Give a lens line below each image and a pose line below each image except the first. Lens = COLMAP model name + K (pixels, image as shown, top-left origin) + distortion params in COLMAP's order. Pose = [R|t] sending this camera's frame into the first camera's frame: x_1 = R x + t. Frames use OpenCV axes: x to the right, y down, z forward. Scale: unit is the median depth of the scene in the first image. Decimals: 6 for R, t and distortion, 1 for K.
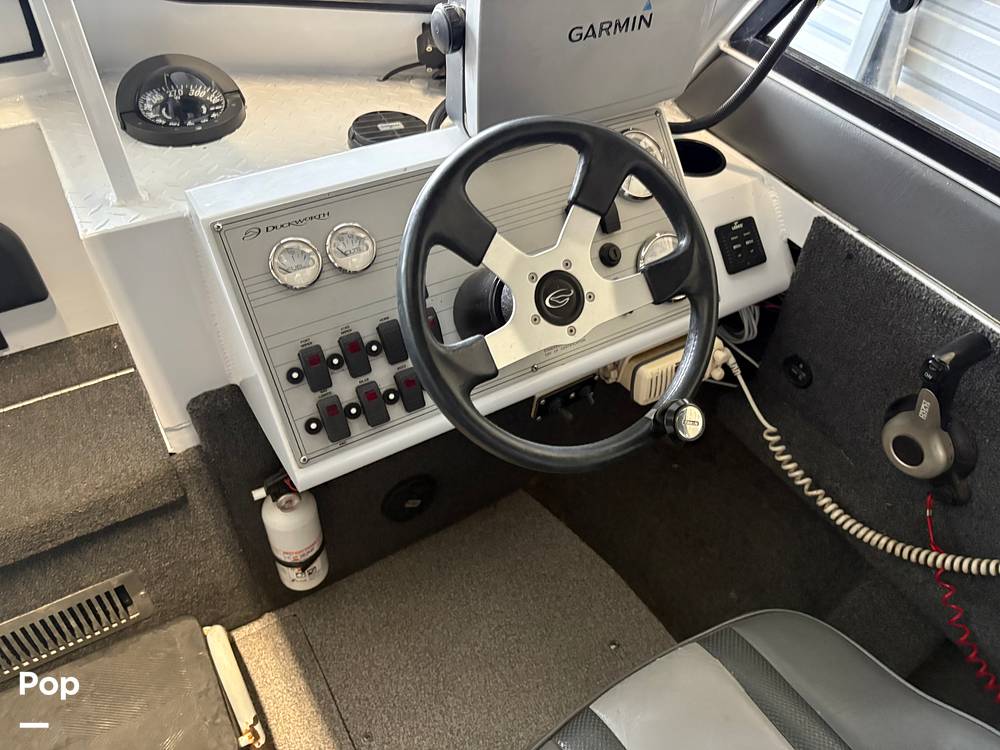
lens RADIAL K [[753.7, 0, 514.7], [0, 753.7, 382.5], [0, 0, 1]] dist [0.003204, -0.009041]
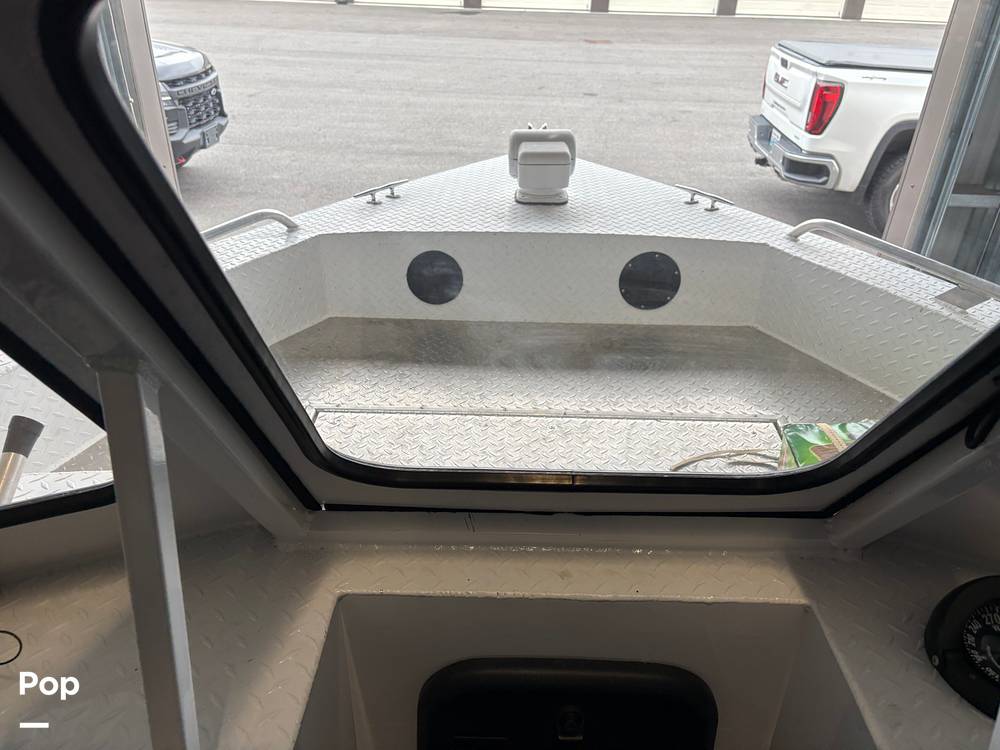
lens RADIAL K [[763.6, 0, 500.5], [0, 763.6, 369.4], [0, 0, 1]] dist [0.026676, -0.009178]
pose [[0.836833, 0.228362, -0.497556, -0.676420], [-0.361285, 0.913202, -0.188511, -0.365624], [0.411320, 0.337511, 0.846701, 0.124949]]
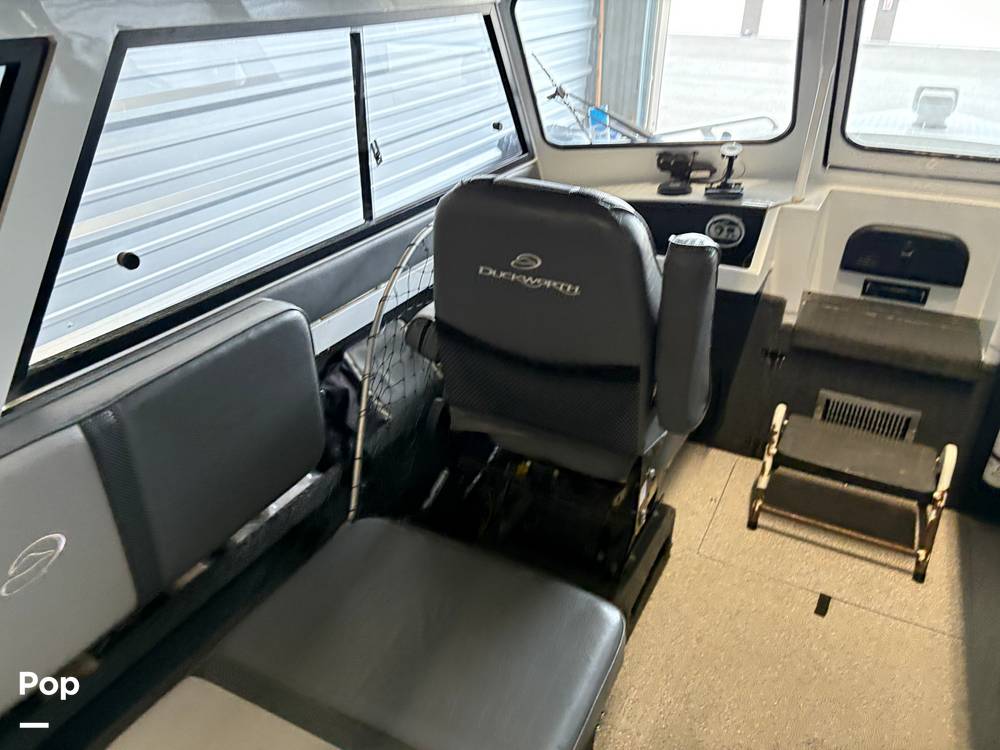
lens RADIAL K [[763.6, 0, 500.5], [0, 763.6, 369.4], [0, 0, 1]] dist [0.026676, -0.009178]
pose [[0.510556, 0.346430, -0.786968, 0.637803], [-0.587490, 0.808842, -0.025084, 1.155299], [0.627844, 0.475143, 0.616483, -1.323379]]
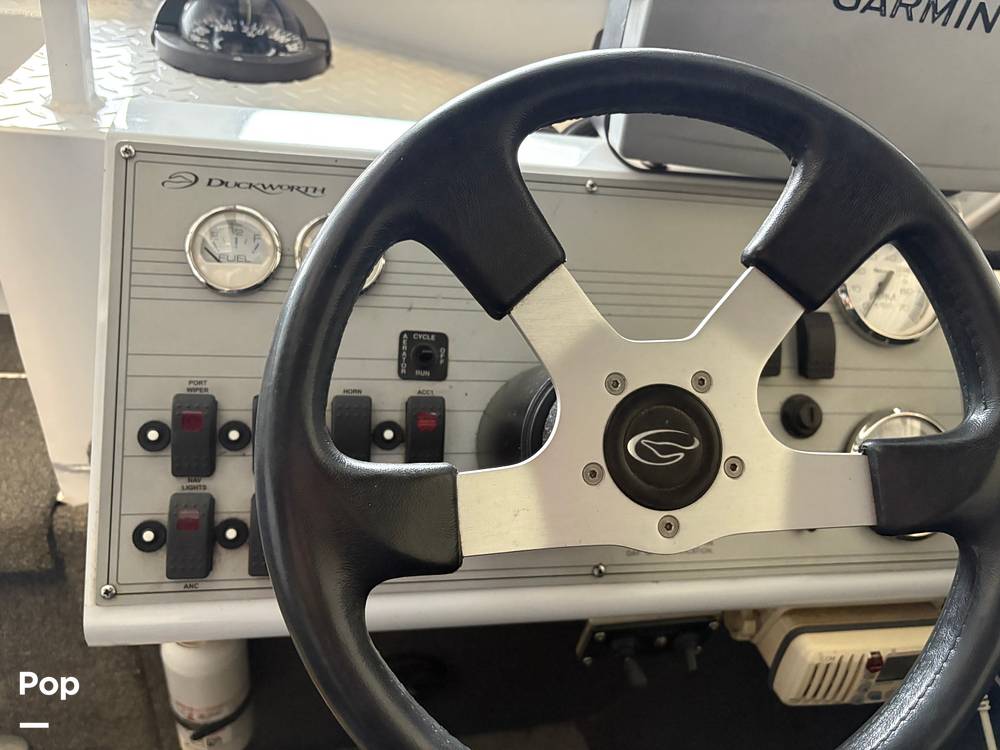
lens RADIAL K [[771.6, 0, 504.5], [0, 771.6, 376.3], [0, 0, 1]] dist [-0.007000, -0.007956]
pose [[0.925293, 0.286683, -0.248287, 0.067301], [-0.330269, 0.930916, -0.155939, -0.044582], [0.186429, 0.226290, 0.956053, 0.488244]]
